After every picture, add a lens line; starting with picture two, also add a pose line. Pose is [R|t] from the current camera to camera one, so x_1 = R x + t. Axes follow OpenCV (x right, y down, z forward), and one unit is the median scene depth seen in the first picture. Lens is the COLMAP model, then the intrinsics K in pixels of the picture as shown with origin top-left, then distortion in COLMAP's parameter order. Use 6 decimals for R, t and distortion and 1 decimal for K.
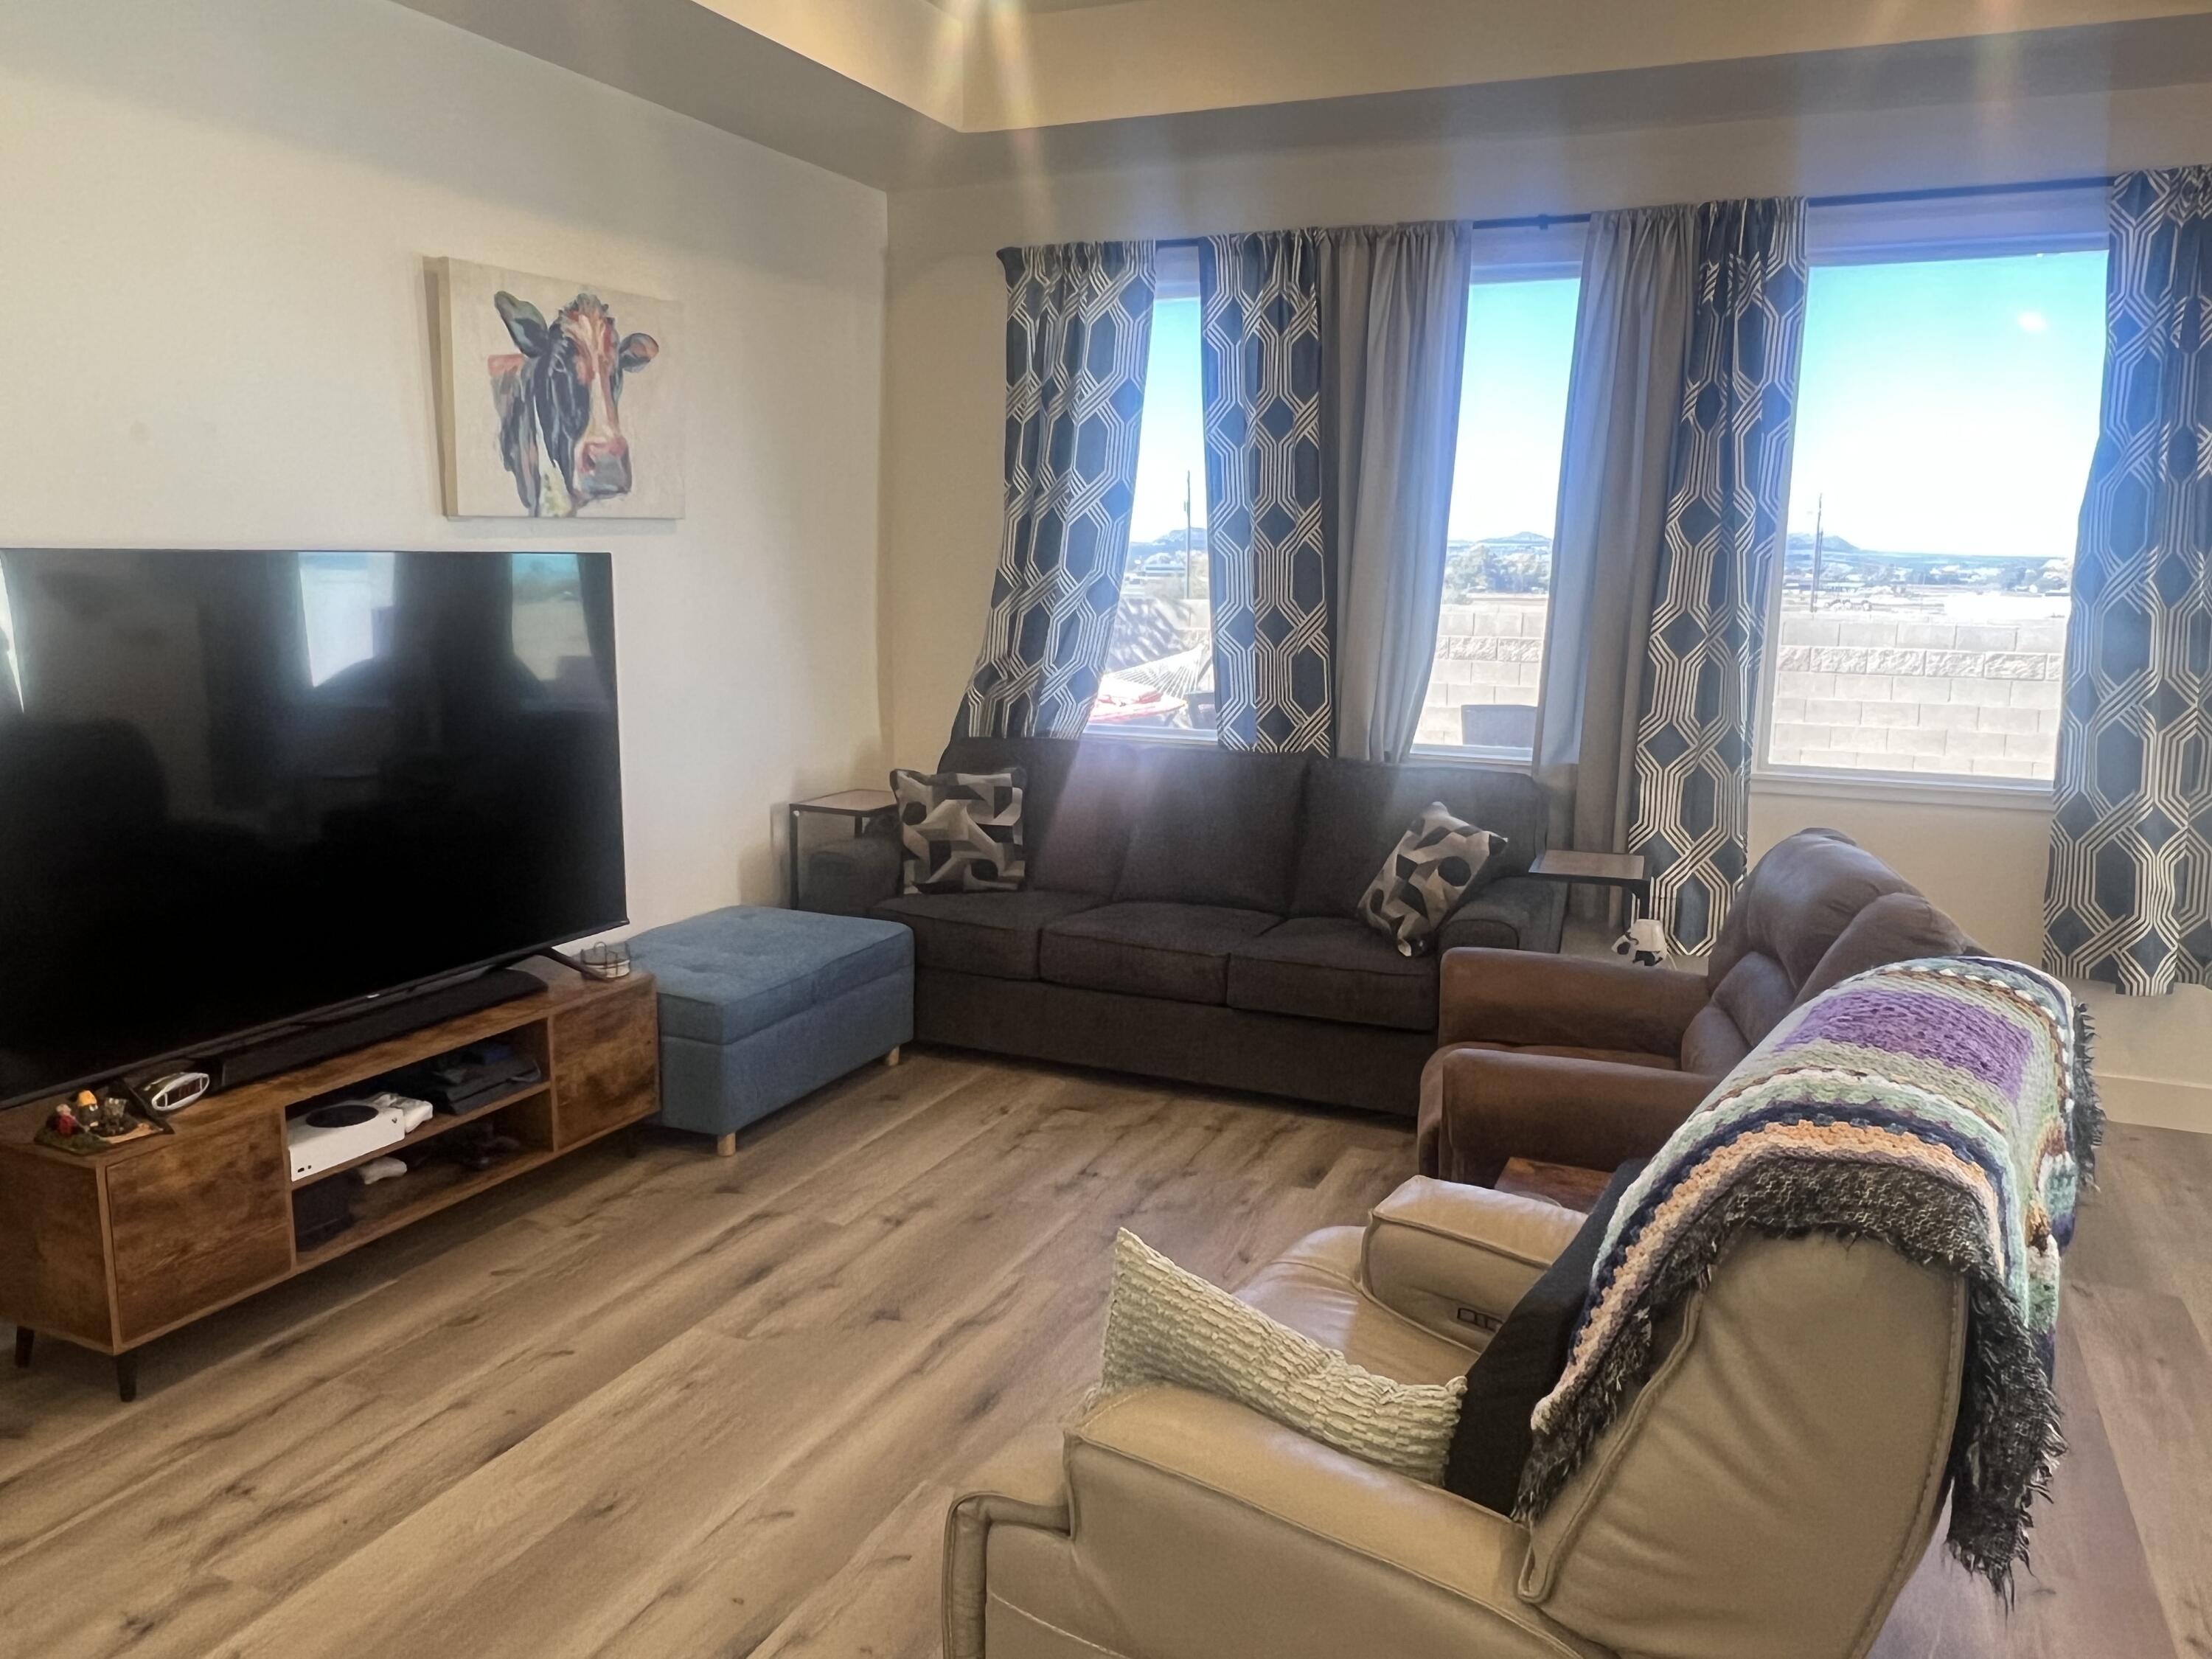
lens RADIAL K [[1630.9, 0, 1095.9], [0, 1630.9, 784.1], [0, 0, 1]] dist [-0.001080, 0.003091]
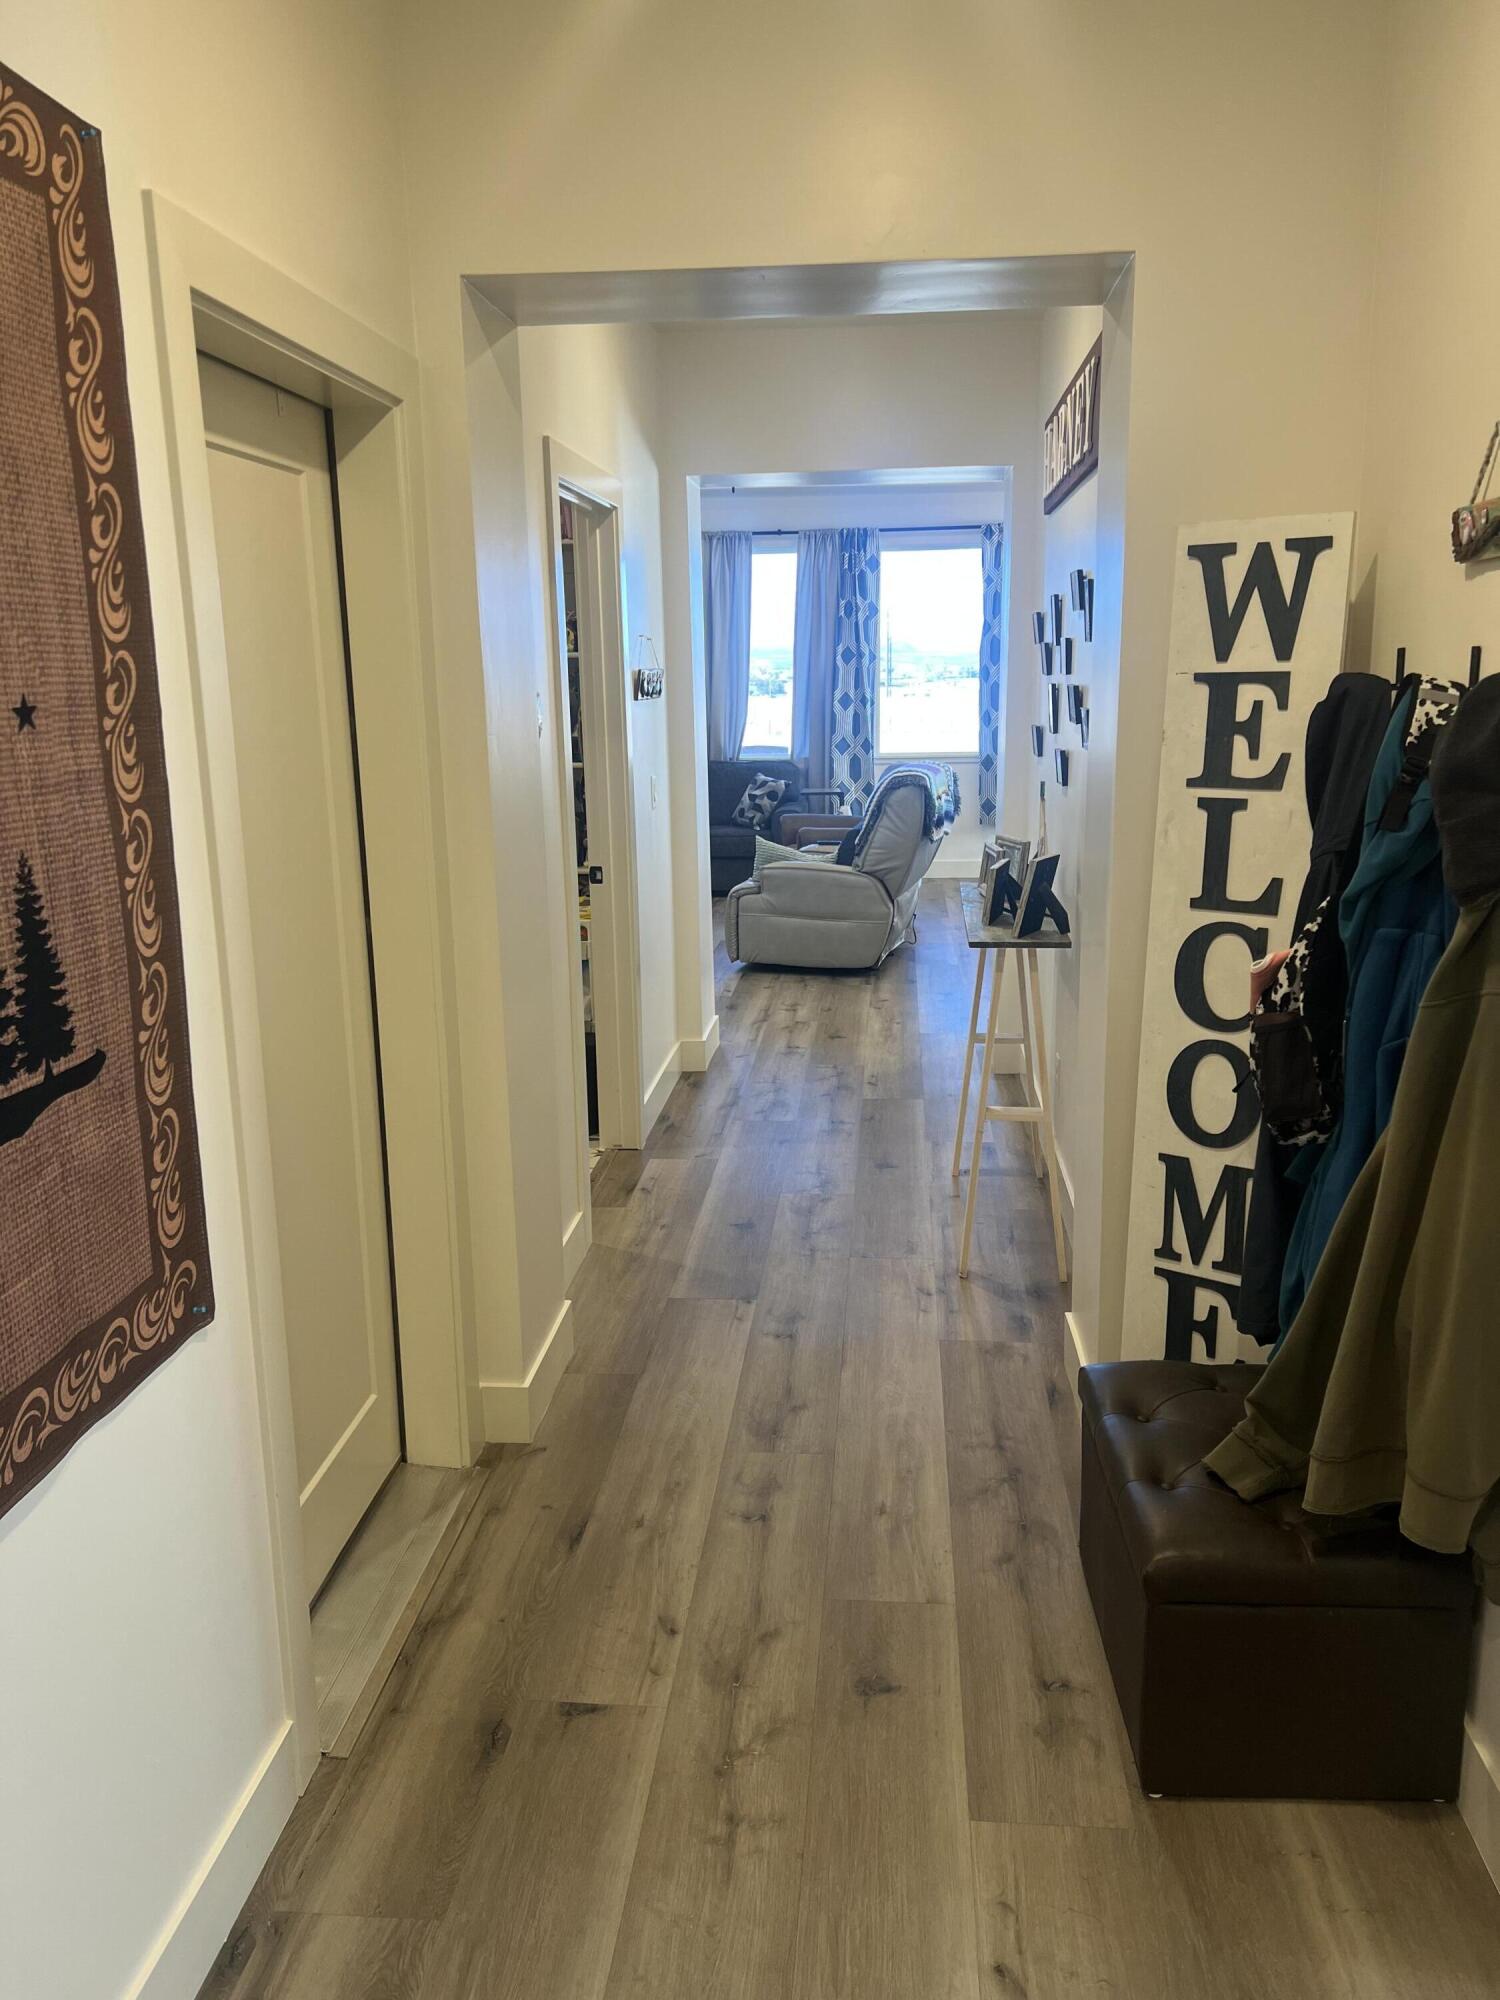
lens RADIAL K [[1508.9, 0, 752.0], [0, 1508.9, 1003.6], [0, 0, 1]] dist [-0.010737, -0.012534]
pose [[0.947207, -0.102338, 0.303852, -0.543863], [0.078297, 0.992831, 0.090311, 0.153378], [-0.310916, -0.061753, 0.948429, -1.219657]]
